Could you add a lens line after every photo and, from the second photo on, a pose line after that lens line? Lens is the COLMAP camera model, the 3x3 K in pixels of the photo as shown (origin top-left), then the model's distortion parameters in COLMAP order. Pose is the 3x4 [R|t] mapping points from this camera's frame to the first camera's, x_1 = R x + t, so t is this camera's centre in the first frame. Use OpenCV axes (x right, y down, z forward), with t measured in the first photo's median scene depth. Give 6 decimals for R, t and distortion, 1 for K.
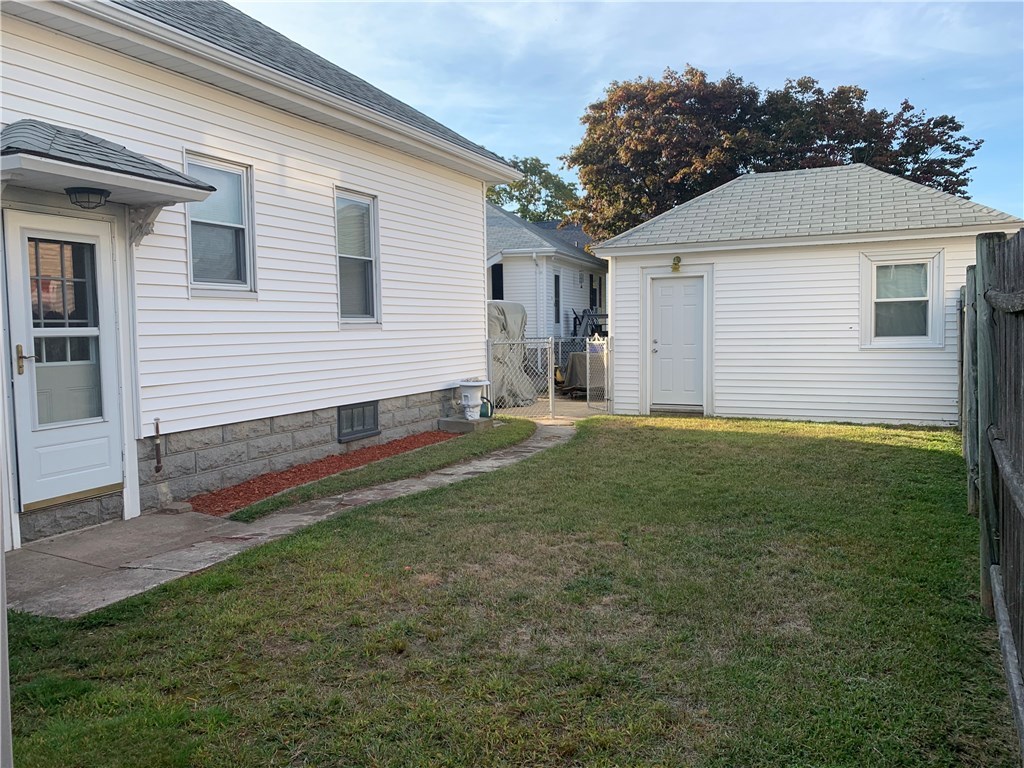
lens RADIAL K [[785.4, 0, 512.0], [0, 785.4, 384.0], [0, 0, 1]] dist [0.004773, -0.000966]
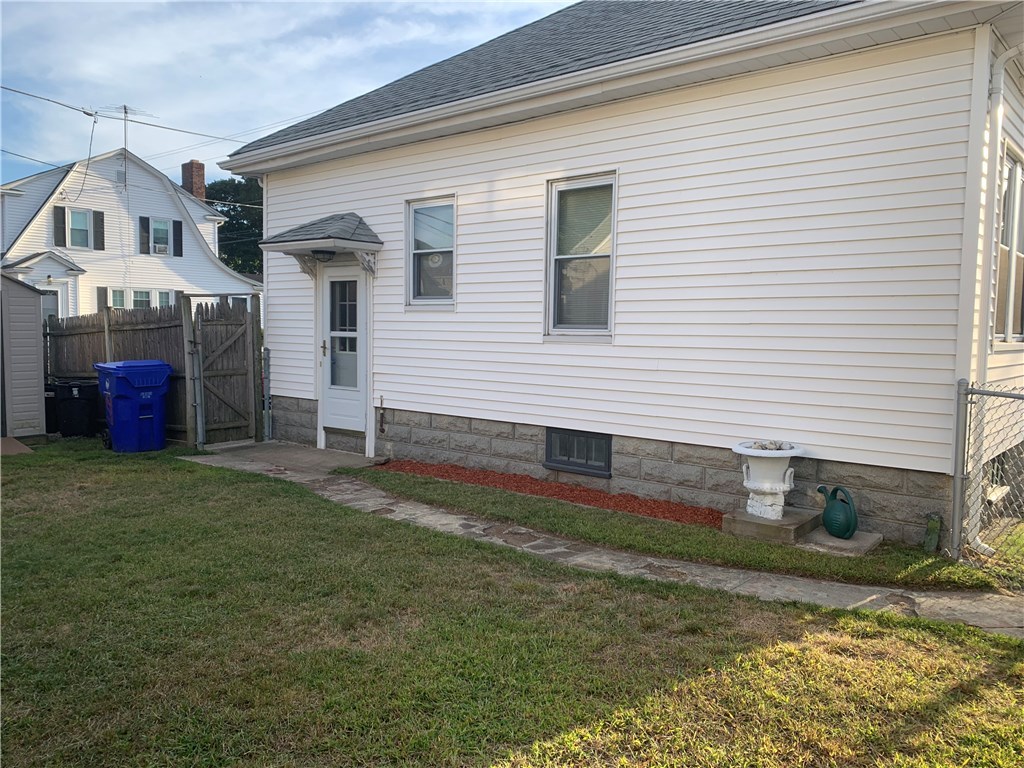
lens RADIAL K [[785.4, 0, 512.0], [0, 785.4, 384.0], [0, 0, 1]] dist [0.004773, -0.000966]
pose [[-0.271894, 0.082331, -0.958799, 0.774814], [-0.081386, 0.990797, 0.108158, -0.136715], [0.958879, 0.107441, -0.262691, 1.429808]]
